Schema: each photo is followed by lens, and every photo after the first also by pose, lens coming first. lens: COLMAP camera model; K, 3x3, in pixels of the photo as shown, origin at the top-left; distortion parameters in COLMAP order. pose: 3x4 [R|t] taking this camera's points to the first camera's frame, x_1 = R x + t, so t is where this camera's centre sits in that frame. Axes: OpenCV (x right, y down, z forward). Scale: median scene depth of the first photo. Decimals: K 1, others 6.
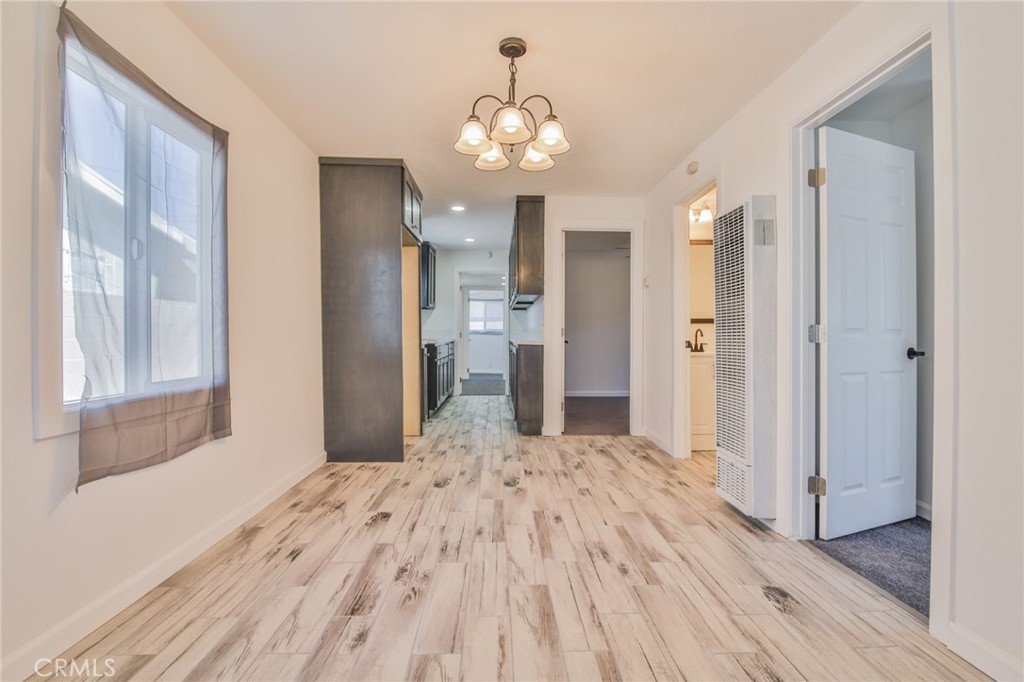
lens RADIAL K [[468.0, 0, 514.8], [0, 468.0, 333.7], [0, 0, 1]] dist [-0.006748, -0.009186]
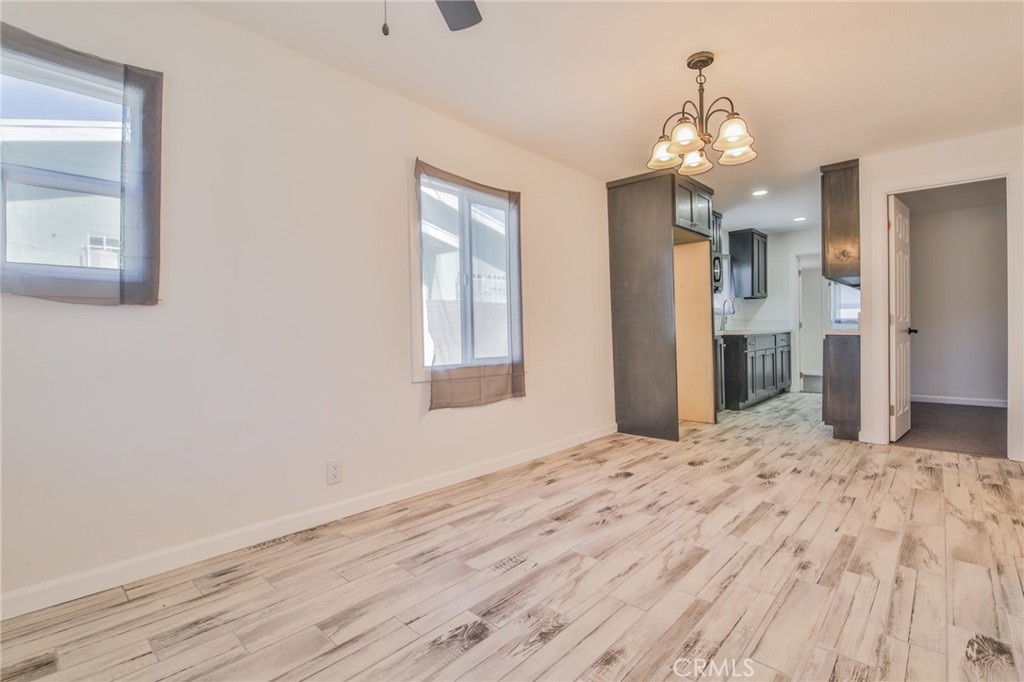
lens RADIAL K [[468.0, 0, 513.7], [0, 468.0, 334.7], [0, 0, 1]] dist [-0.006748, -0.009186]
pose [[0.710045, -0.006584, -0.704125, 0.358557], [0.019237, 0.999764, 0.010050, 0.004426], [0.703893, -0.020681, 0.710004, -0.070539]]
